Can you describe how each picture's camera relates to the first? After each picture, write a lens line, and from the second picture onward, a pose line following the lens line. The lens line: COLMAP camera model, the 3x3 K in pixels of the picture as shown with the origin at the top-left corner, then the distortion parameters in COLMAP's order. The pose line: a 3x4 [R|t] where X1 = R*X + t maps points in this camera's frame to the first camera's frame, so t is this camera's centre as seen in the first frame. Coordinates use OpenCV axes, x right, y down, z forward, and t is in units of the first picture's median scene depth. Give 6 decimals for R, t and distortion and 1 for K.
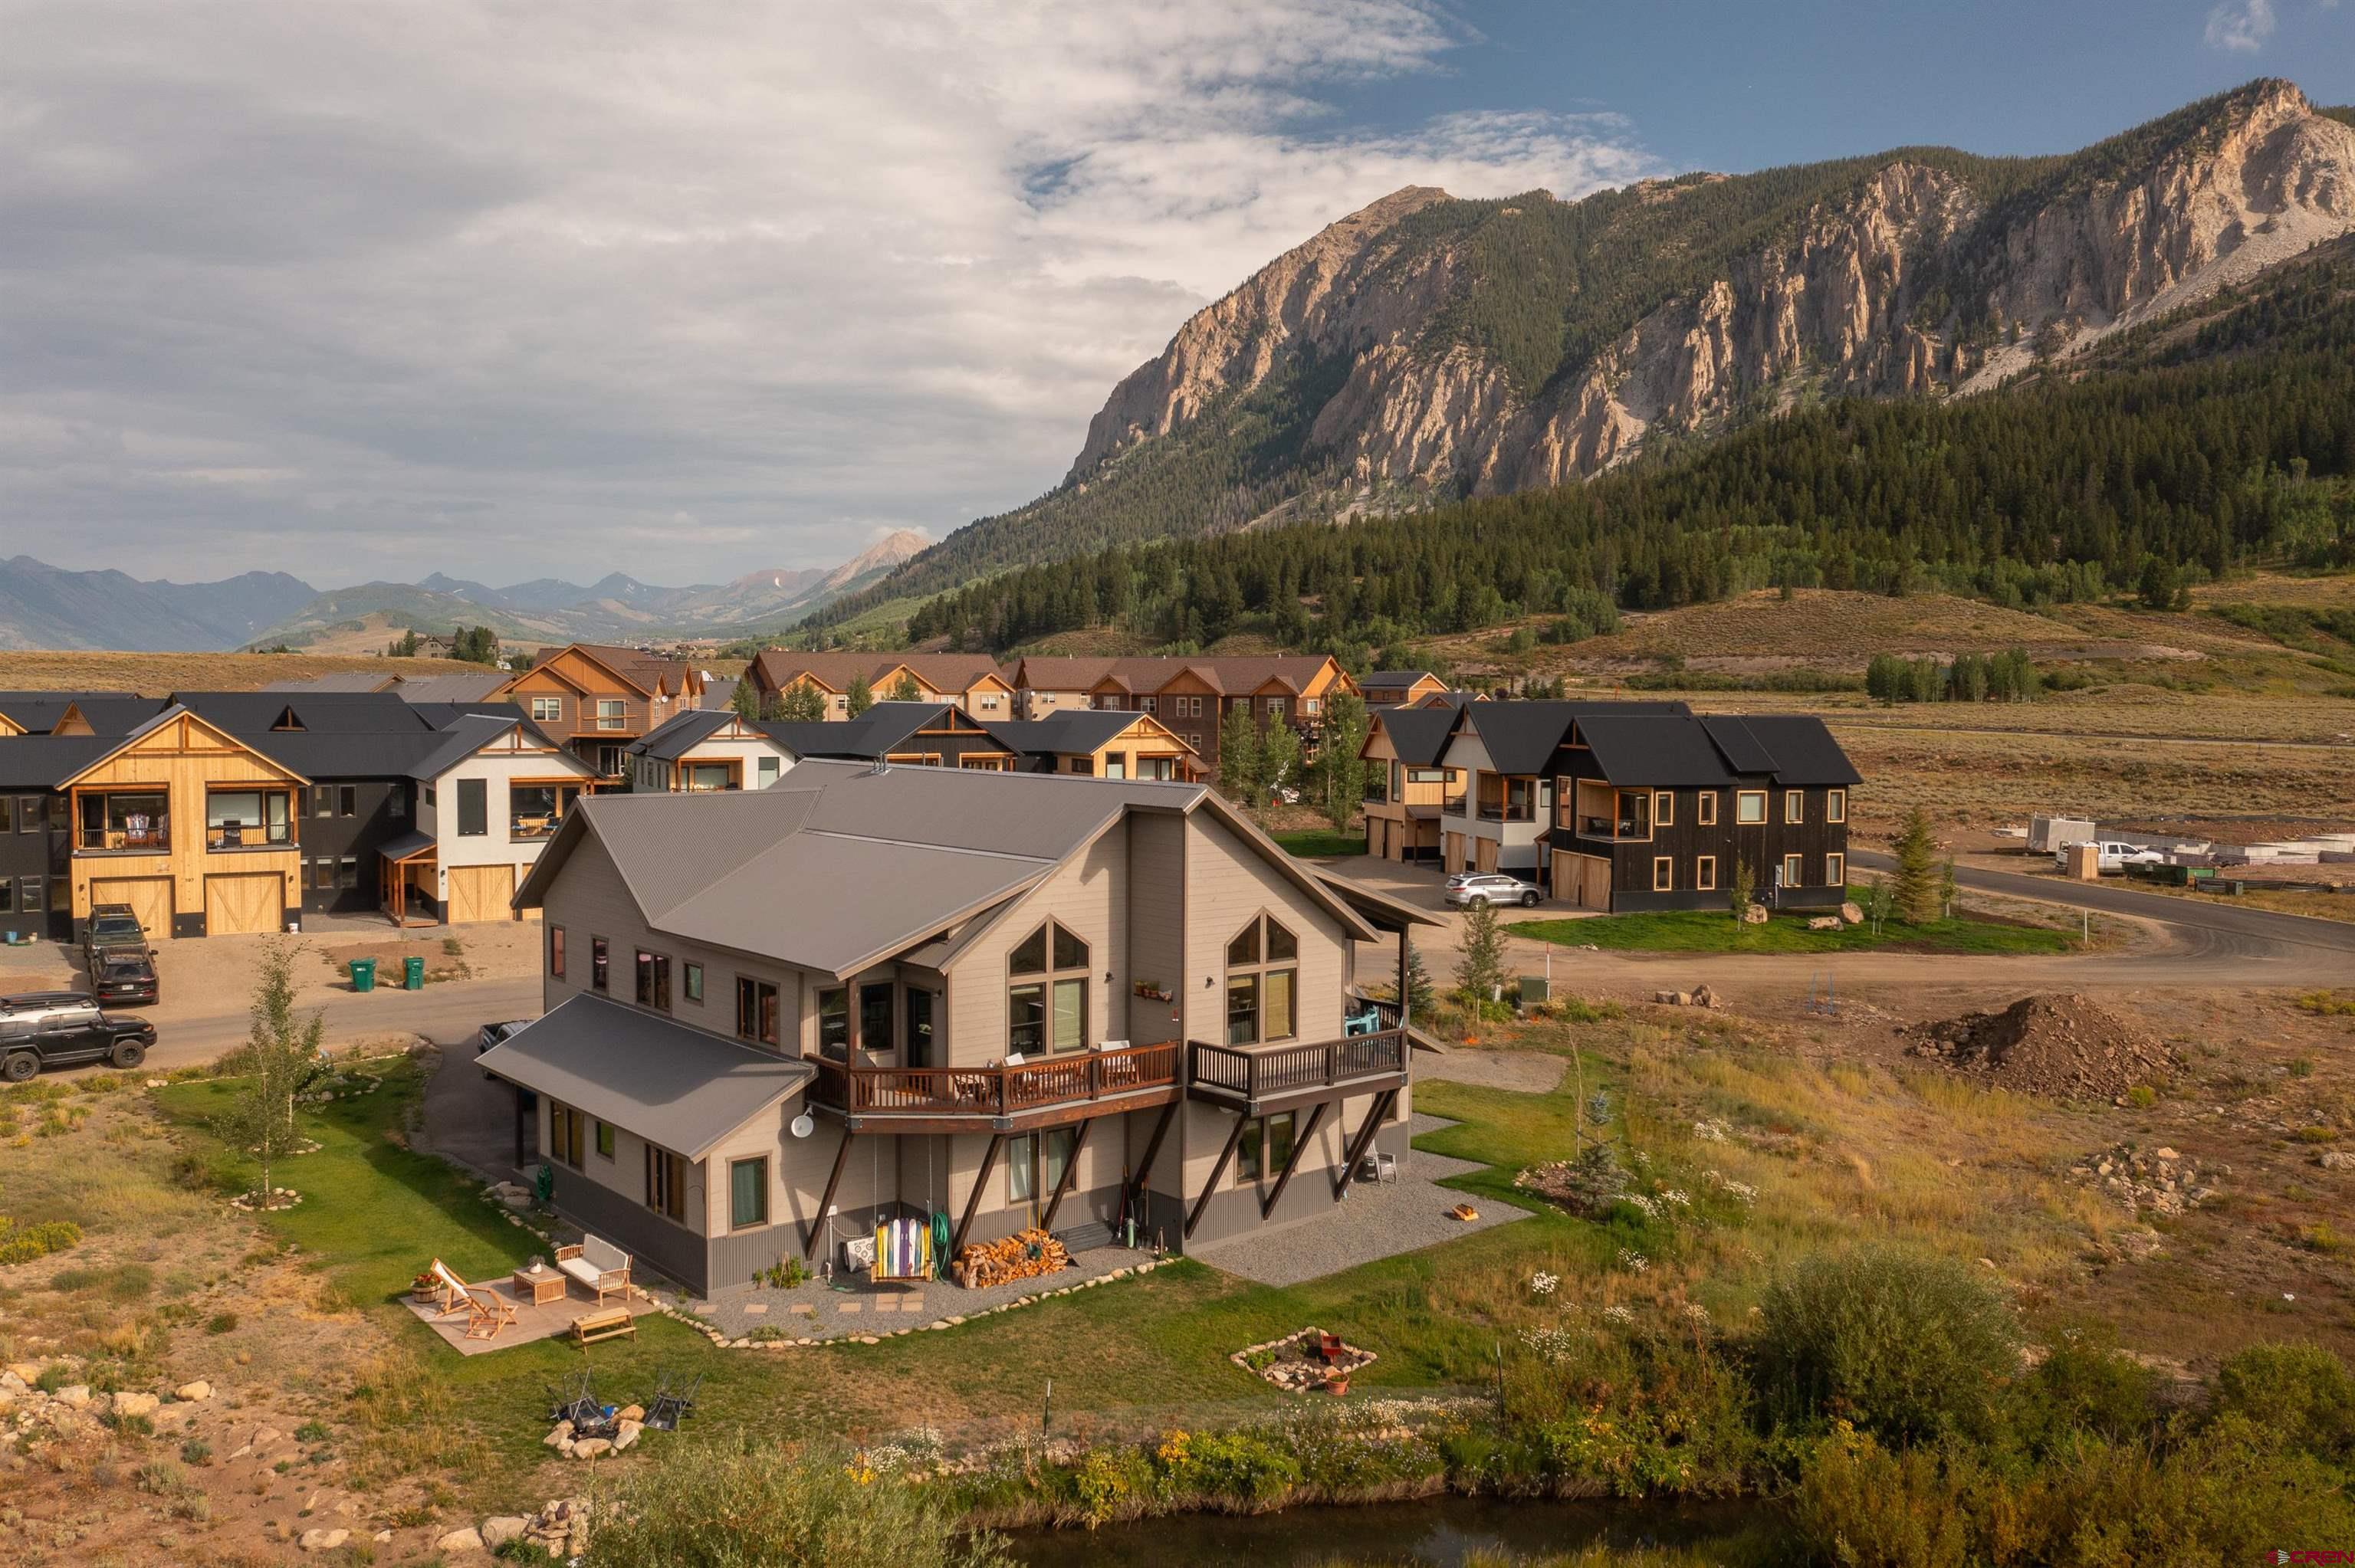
lens RADIAL K [[1835.6, 0, 1161.1], [0, 1835.6, 784.0], [0, 0, 1]] dist [-0.026267, 0.009936]
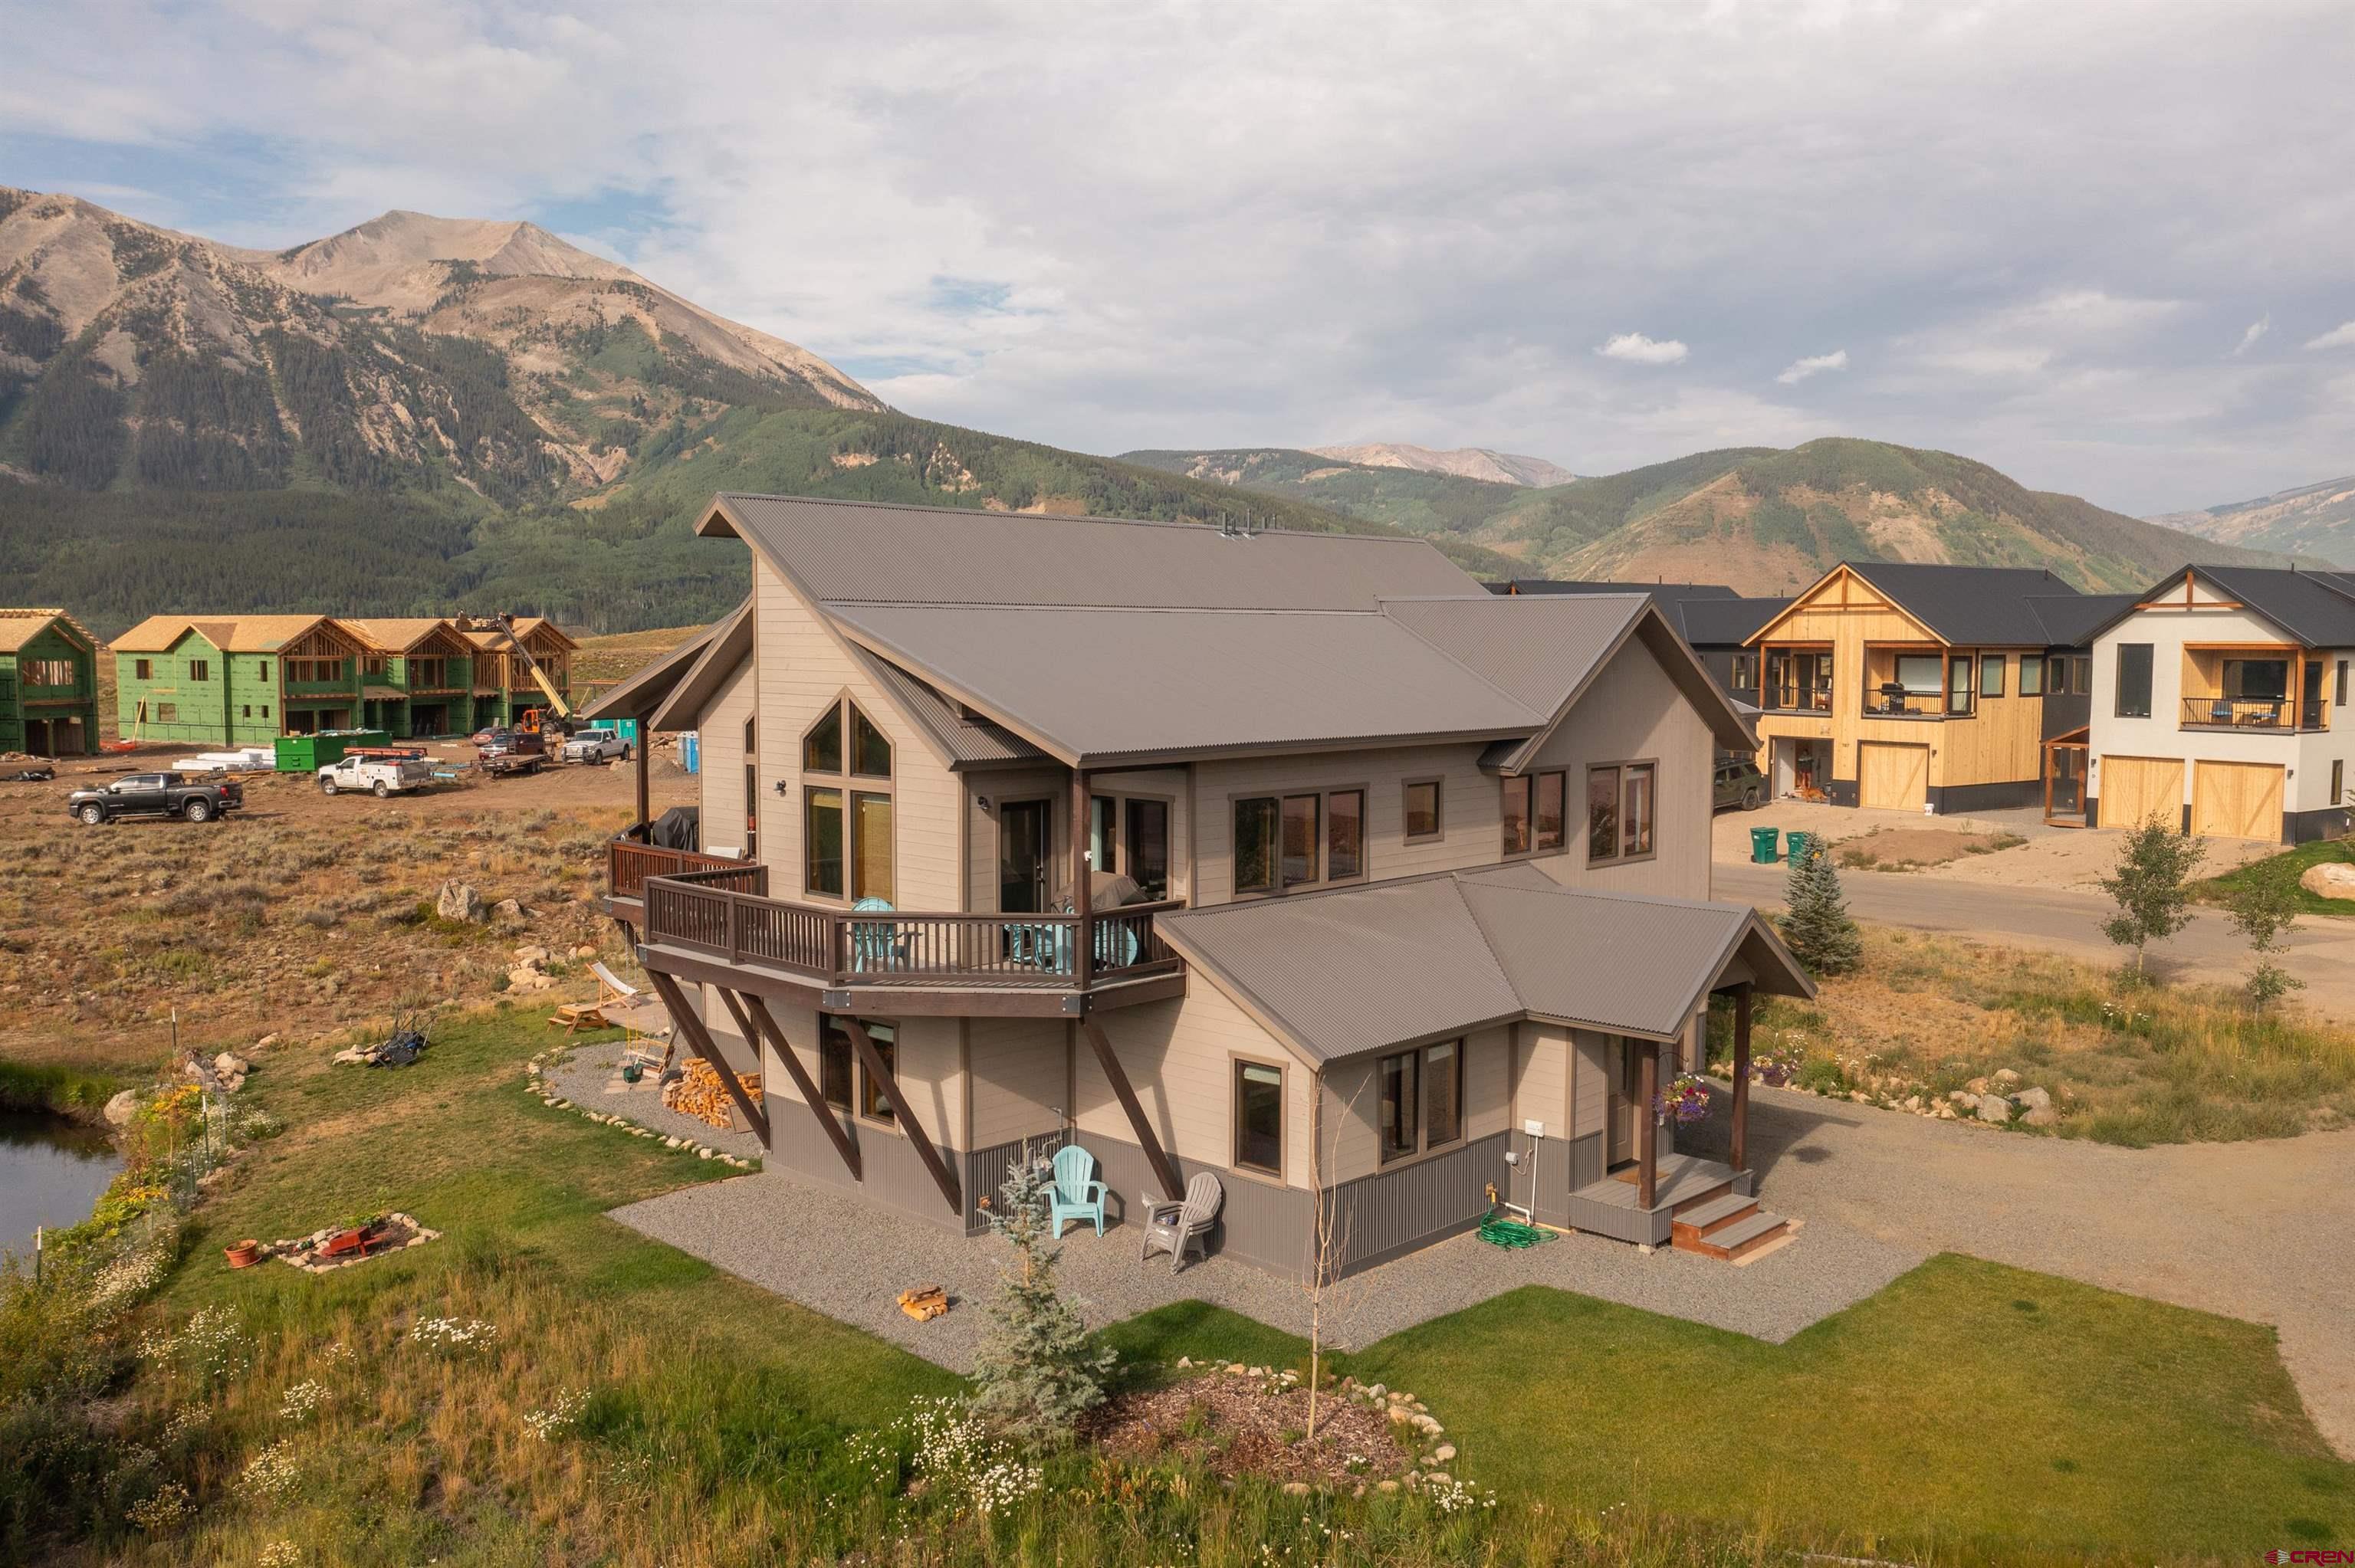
lens RADIAL K [[1853.7, 0, 1171.1], [0, 1853.7, 785.7], [0, 0, 1]] dist [-0.015872, -0.000720]
pose [[0.101022, 0.072591, -0.992232, 0.665089], [-0.052928, 0.996314, 0.067501, 0.048584], [0.993475, 0.045698, 0.104492, 0.982636]]
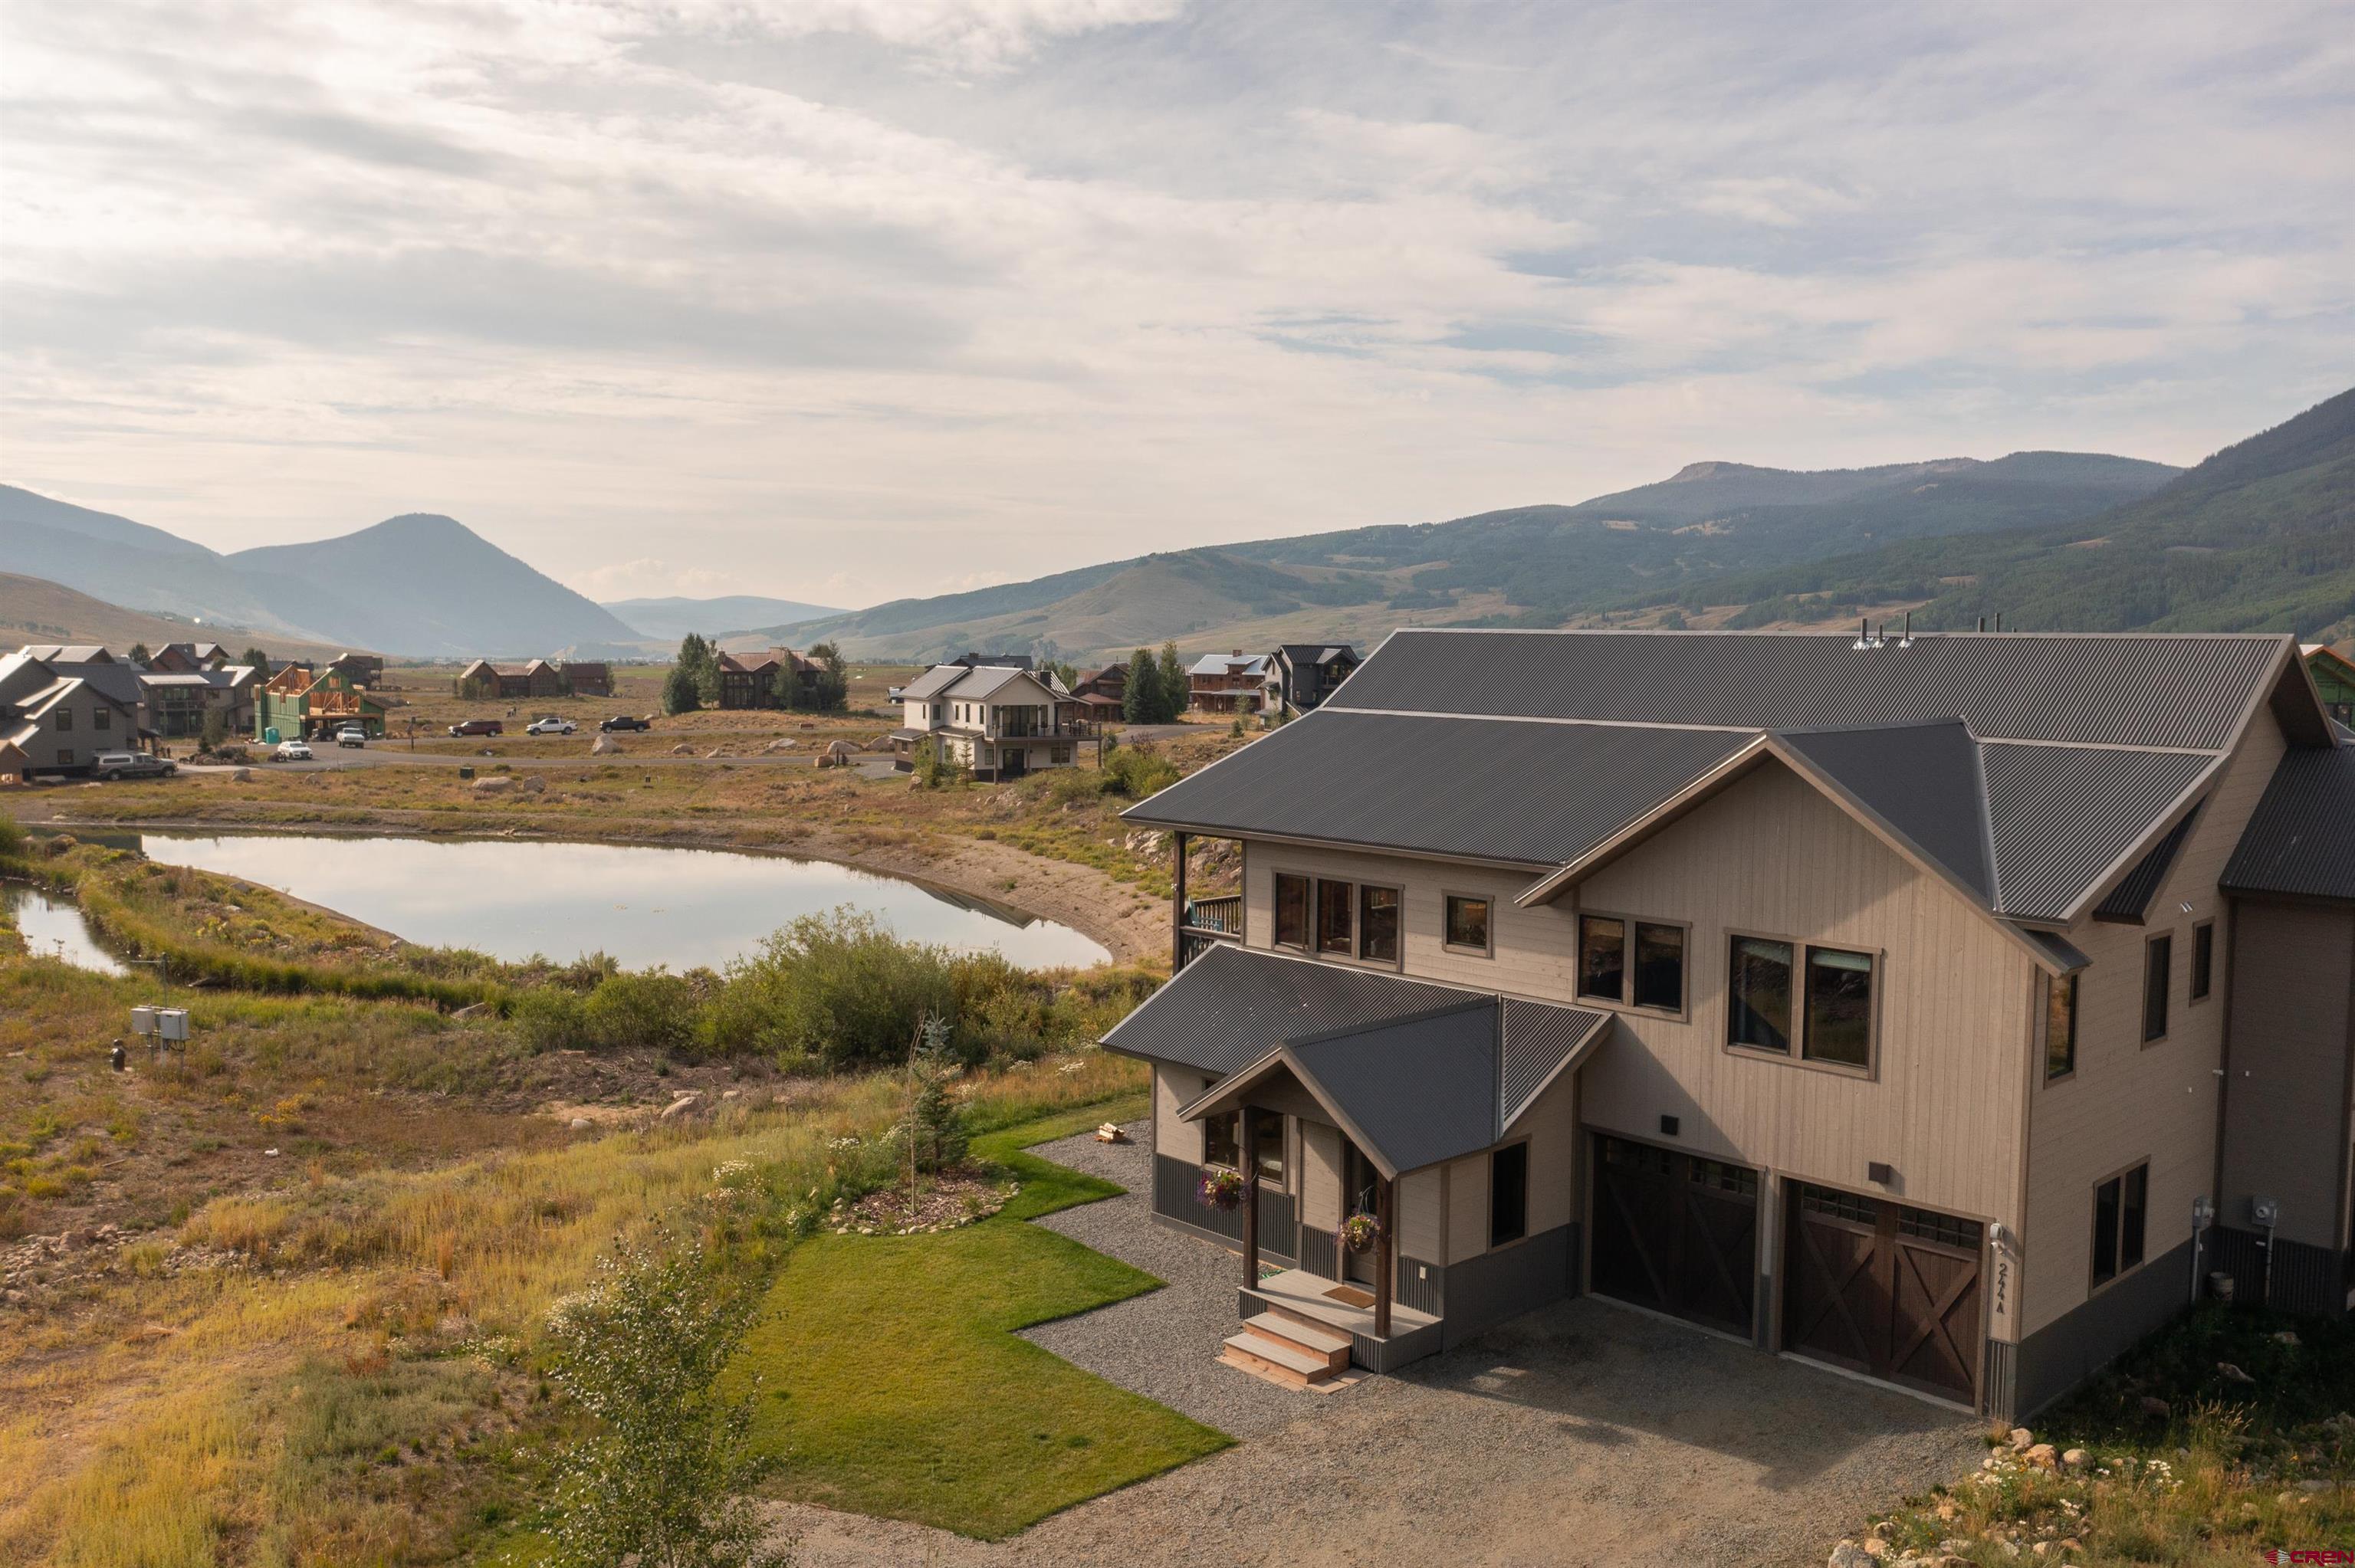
lens RADIAL K [[1881.4, 0, 1171.4], [0, 1881.4, 785.6], [0, 0, 1]] dist [-0.036227, 0.006572]
pose [[-0.998436, -0.008349, -0.055284, 0.182490], [-0.015511, 0.991339, 0.130411, -0.042563], [0.053716, 0.131065, -0.989917, 1.805887]]
